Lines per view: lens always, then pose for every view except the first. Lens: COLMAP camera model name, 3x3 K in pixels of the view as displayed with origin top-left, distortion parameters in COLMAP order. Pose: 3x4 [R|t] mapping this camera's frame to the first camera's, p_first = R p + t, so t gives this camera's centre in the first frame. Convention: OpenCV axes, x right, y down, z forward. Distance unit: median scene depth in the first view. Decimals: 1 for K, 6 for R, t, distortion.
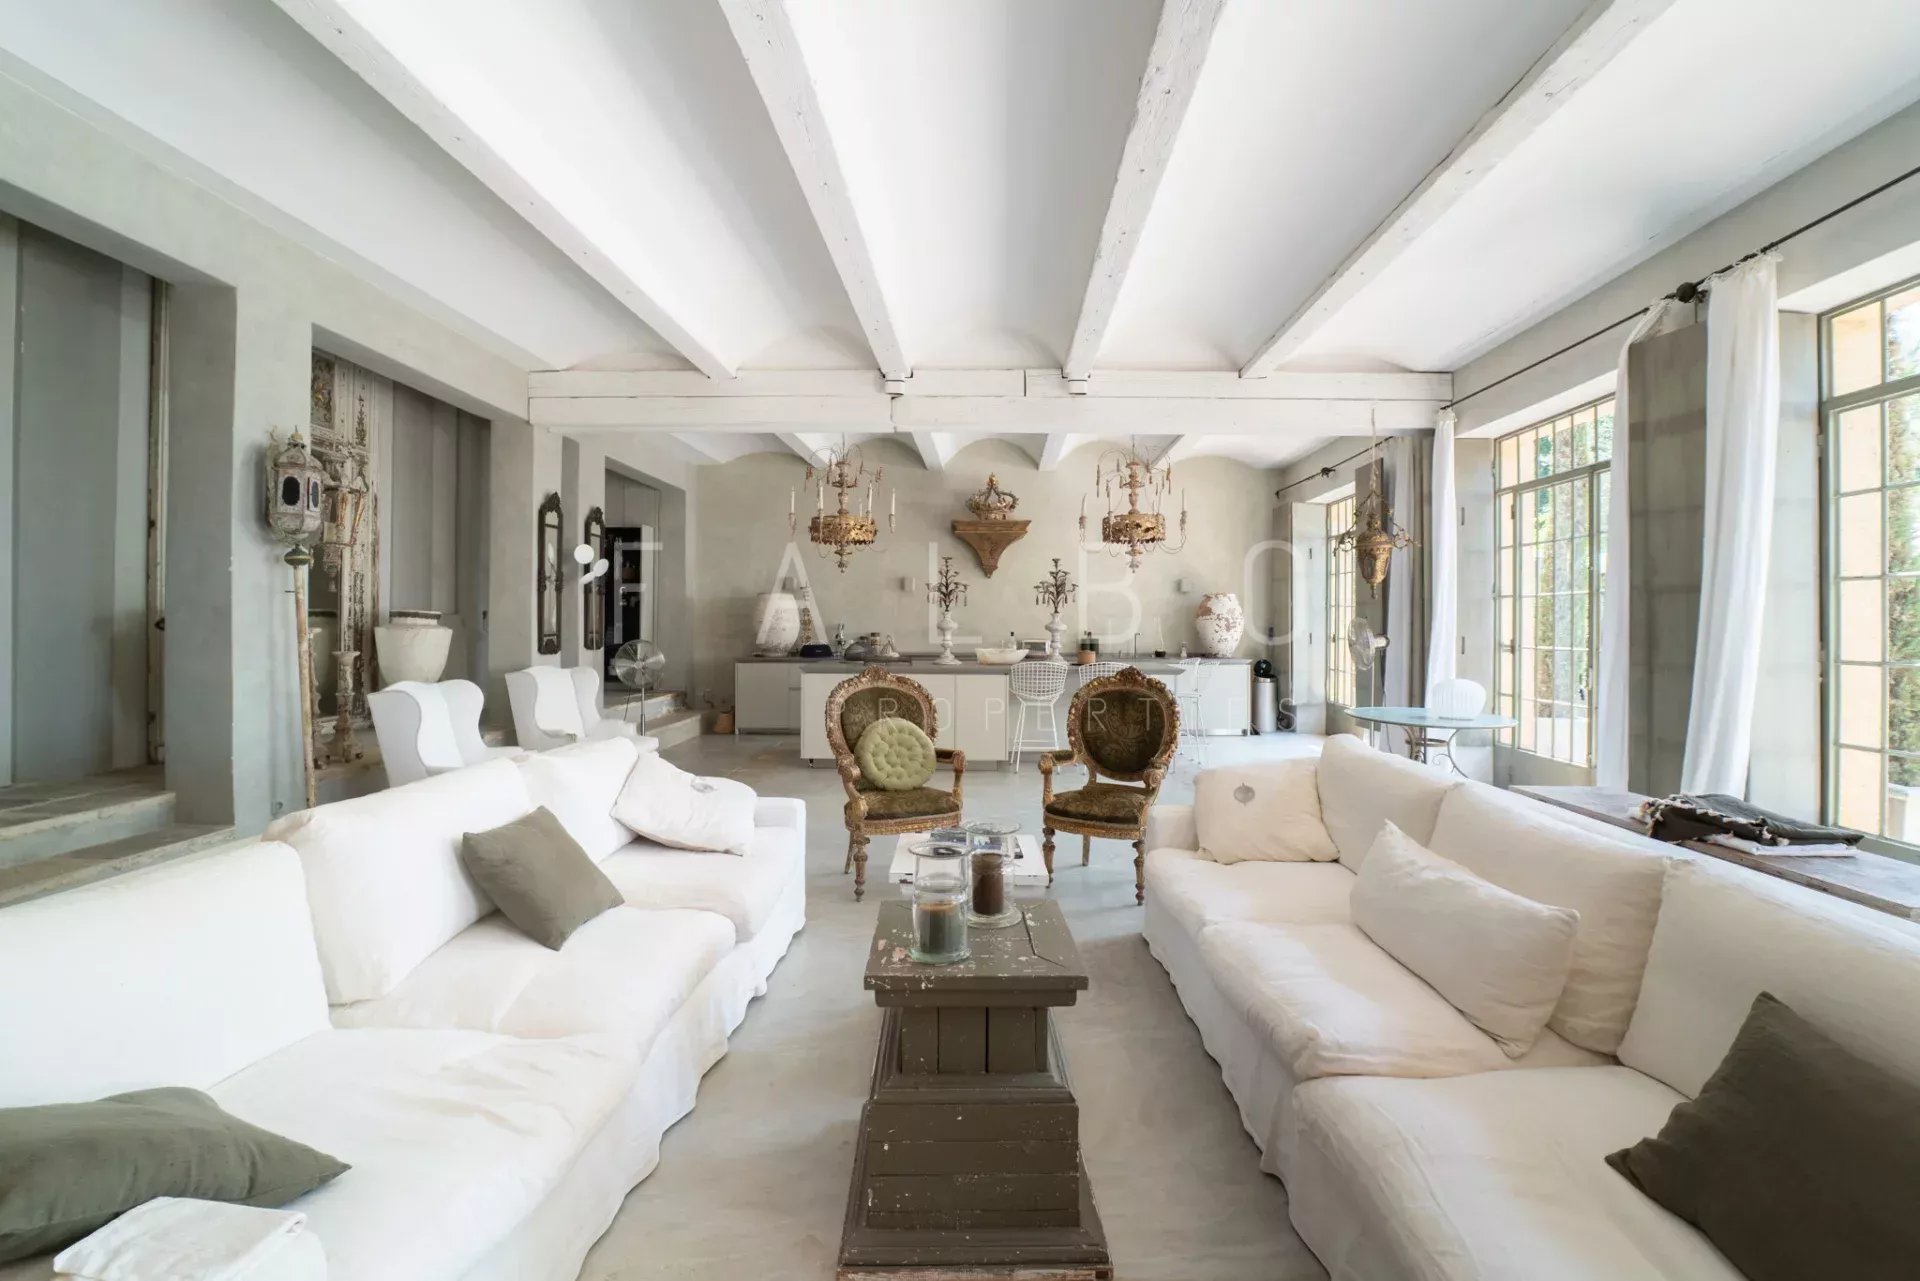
lens RADIAL K [[796.1, 0, 965.2], [0, 796.1, 626.8], [0, 0, 1]] dist [-0.002515, -0.000231]
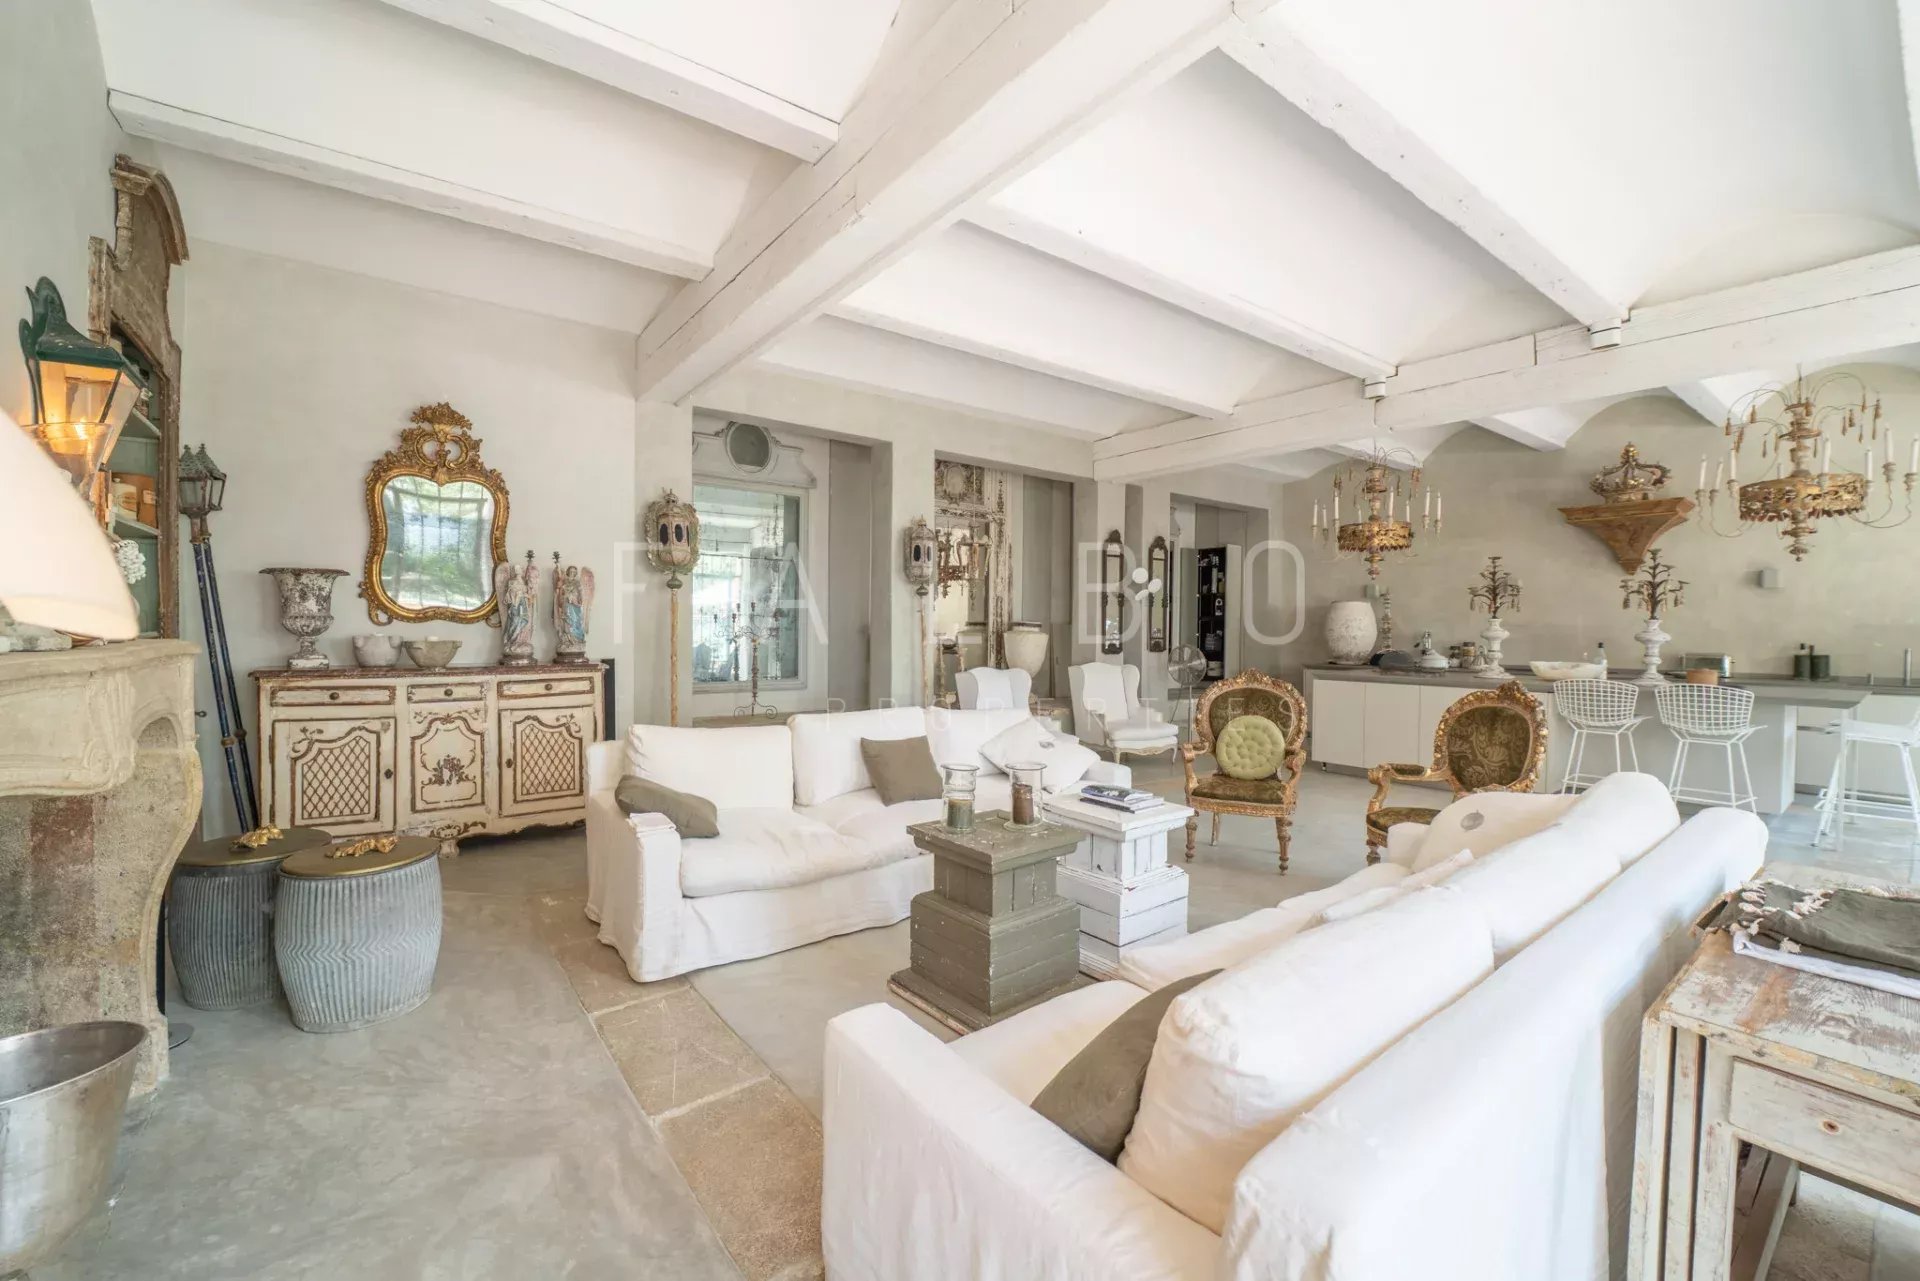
lens RADIAL K [[796.1, 0, 973.3], [0, 796.1, 642.9], [0, 0, 1]] dist [-0.002515, -0.000231]
pose [[0.636173, 0.014557, -0.771409, 0.353003], [-0.007396, 0.999891, 0.012769, 0.000945], [0.771511, -0.002418, 0.636211, -0.005878]]
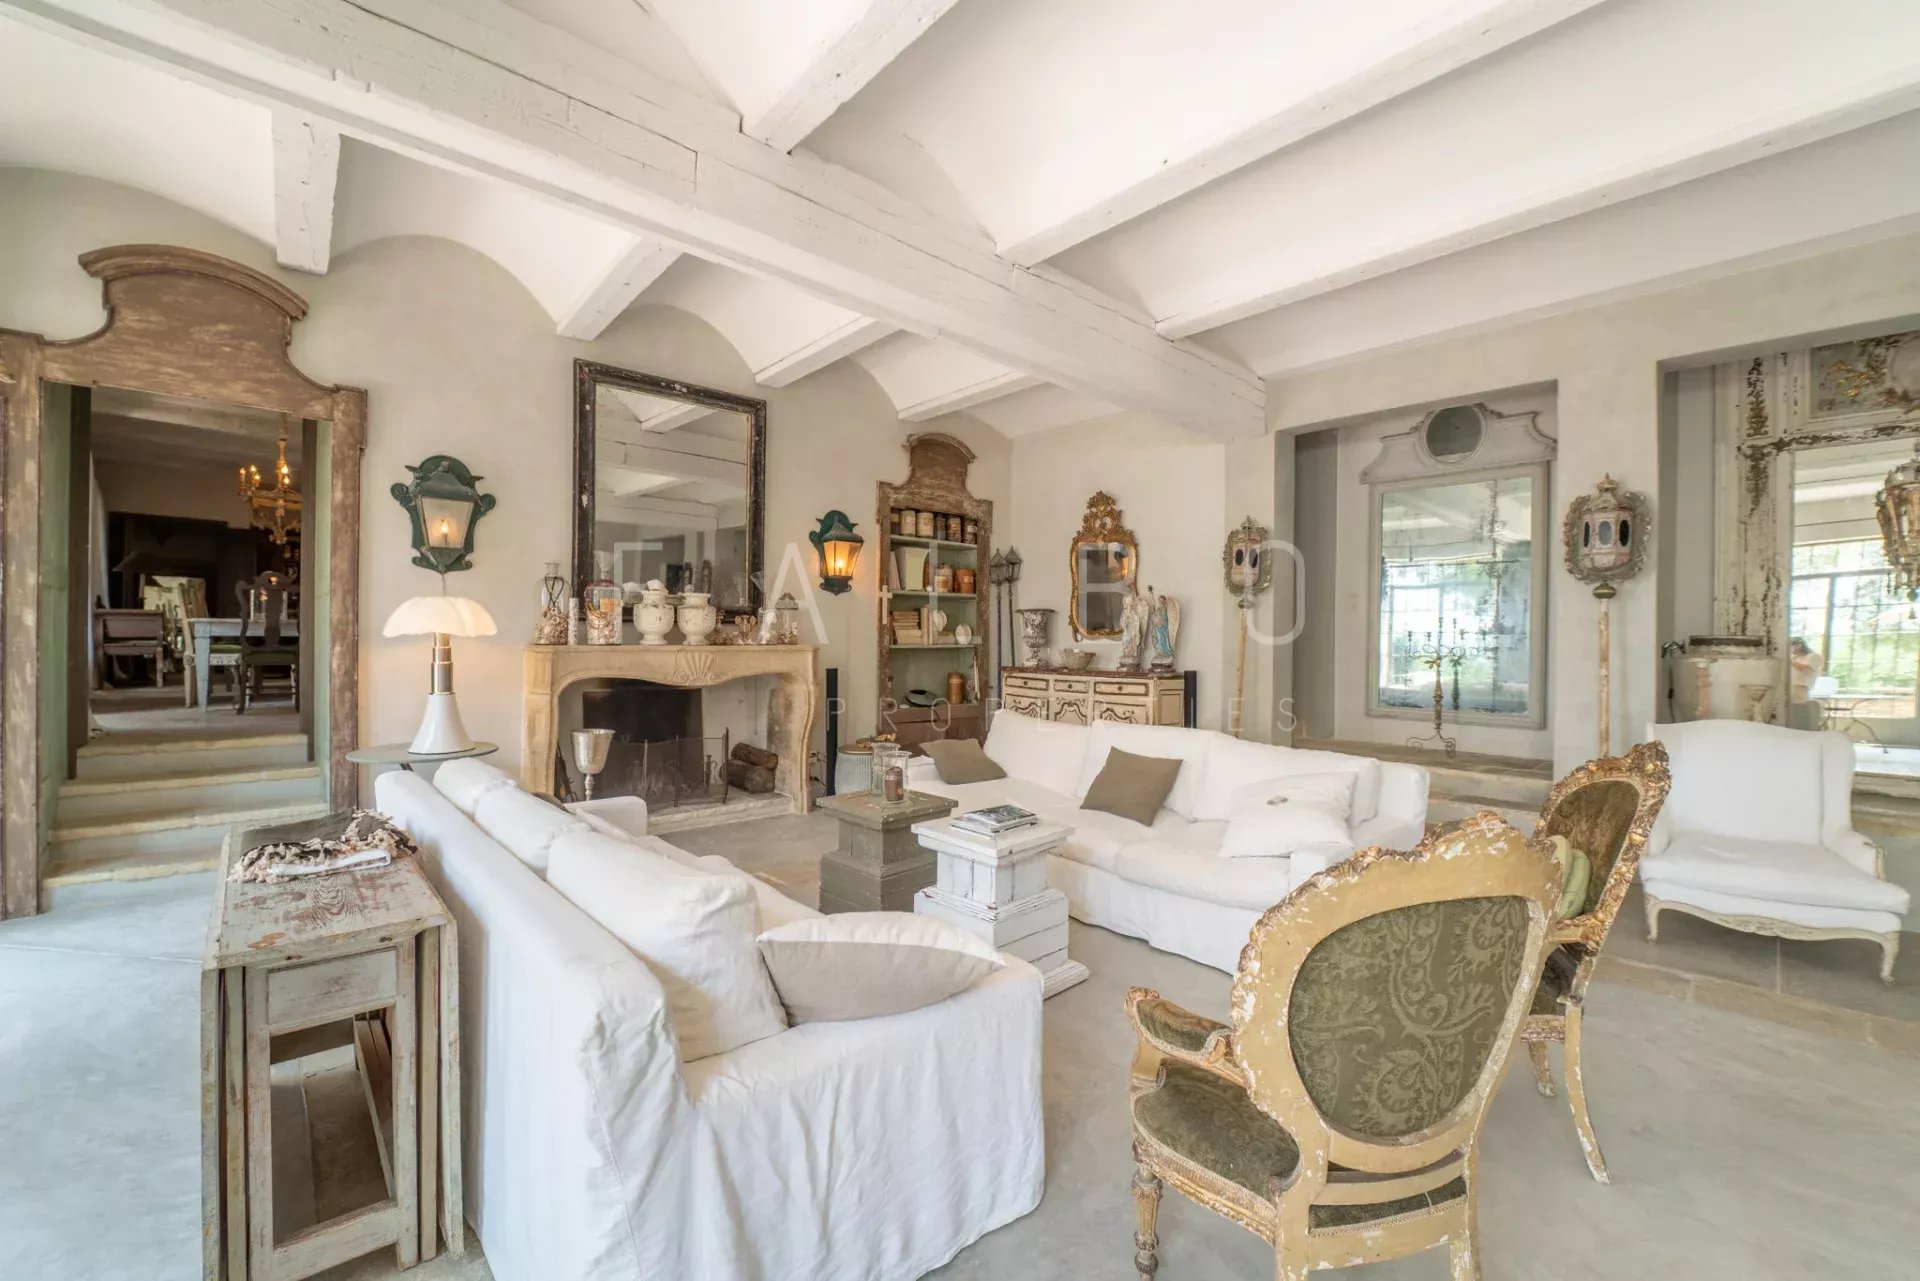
lens RADIAL K [[796.1, 0, 945.6], [0, 796.1, 637.9], [0, 0, 1]] dist [-0.002515, -0.000231]
pose [[-0.726529, -0.010775, -0.687051, 0.369468], [-0.016077, 0.999870, 0.001320, -0.006247], [0.686948, 0.012005, -0.726608, 0.743434]]
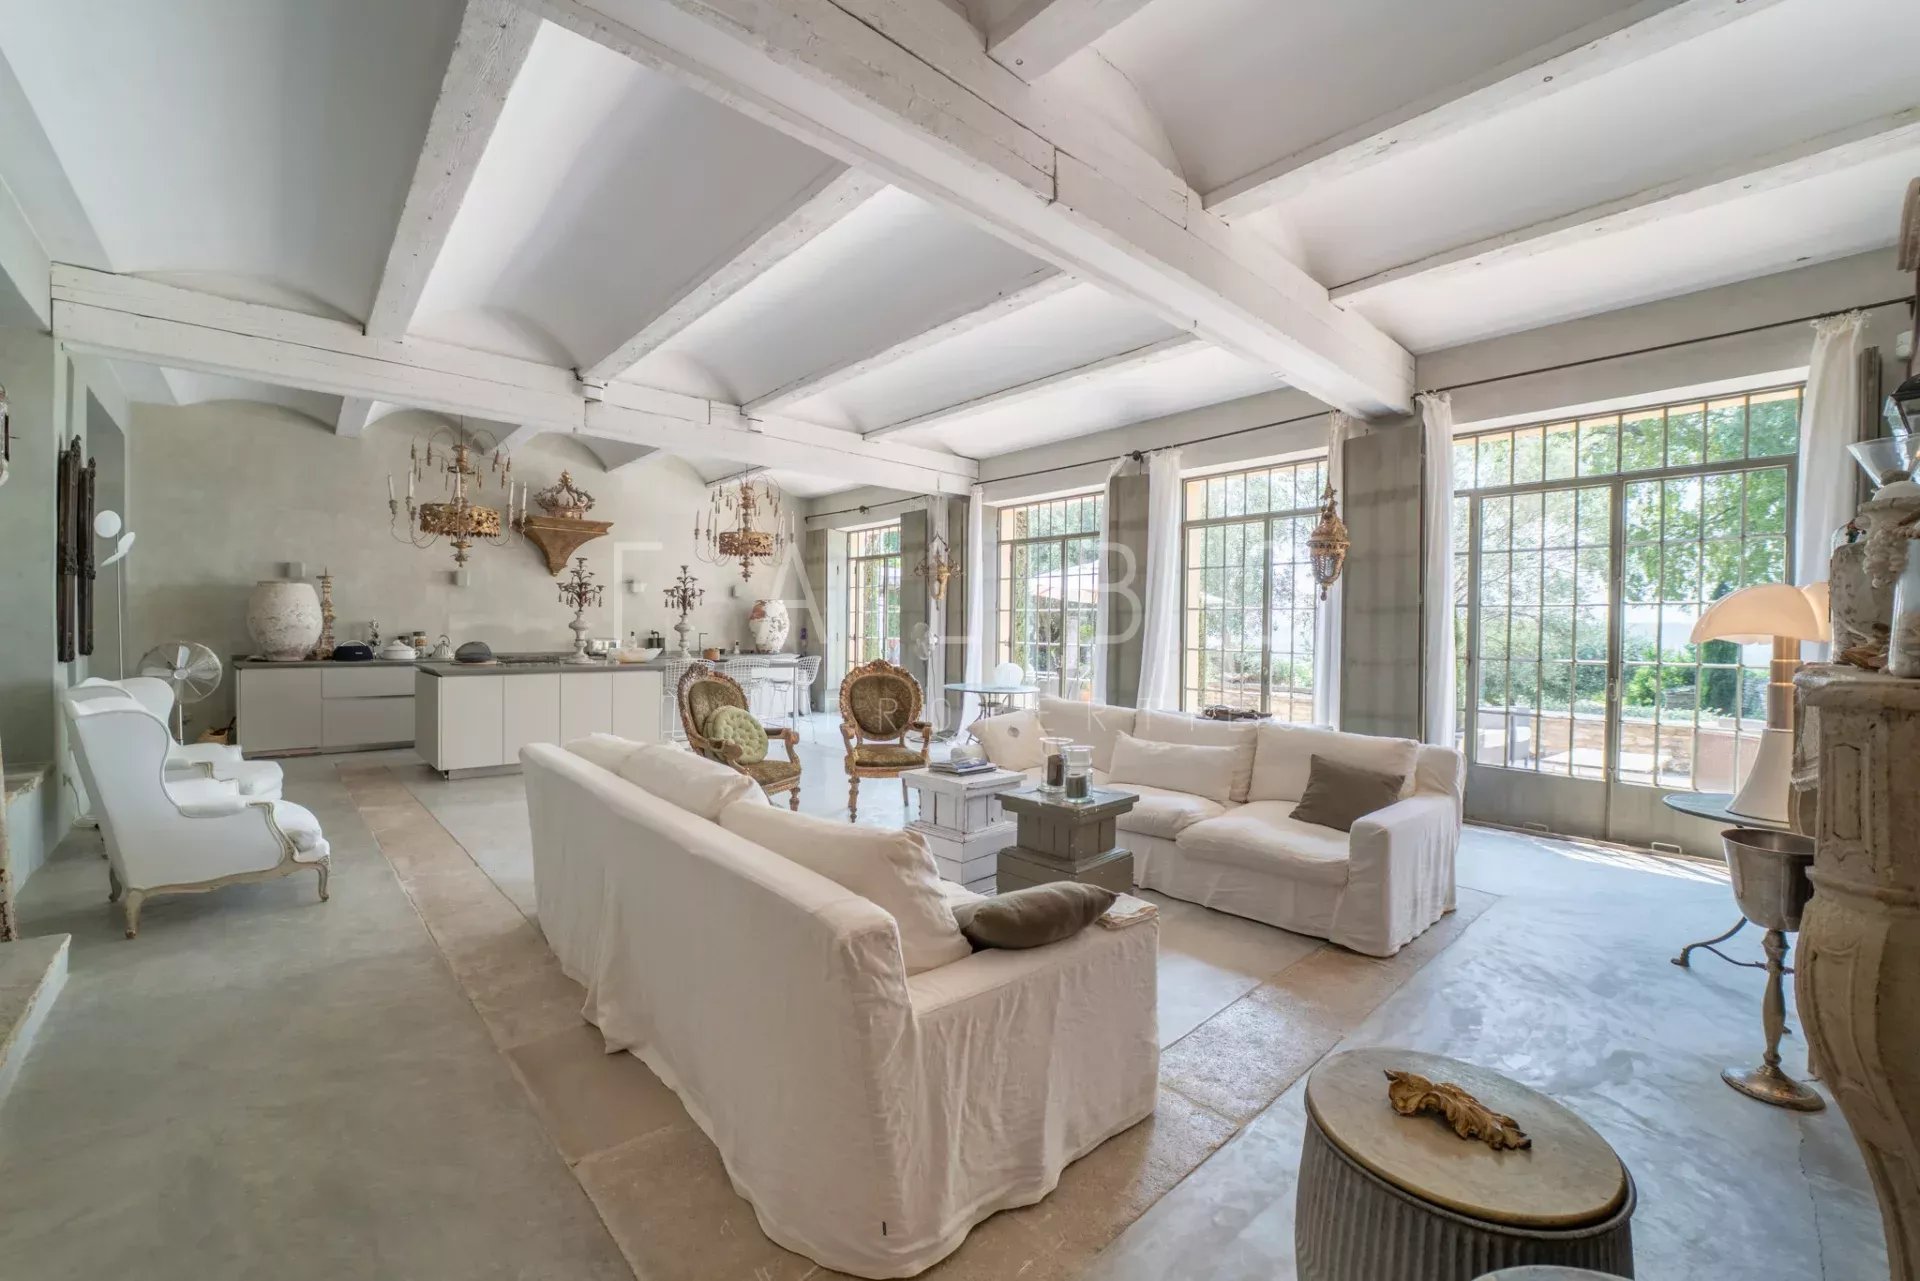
lens RADIAL K [[796.1, 0, 930.7], [0, 796.1, 645.0], [0, 0, 1]] dist [-0.002515, -0.000231]
pose [[0.740045, -0.007516, 0.672516, -0.451382], [-0.008456, 0.999755, 0.020477, -0.001231], [-0.672505, -0.020841, 0.739799, -0.054165]]
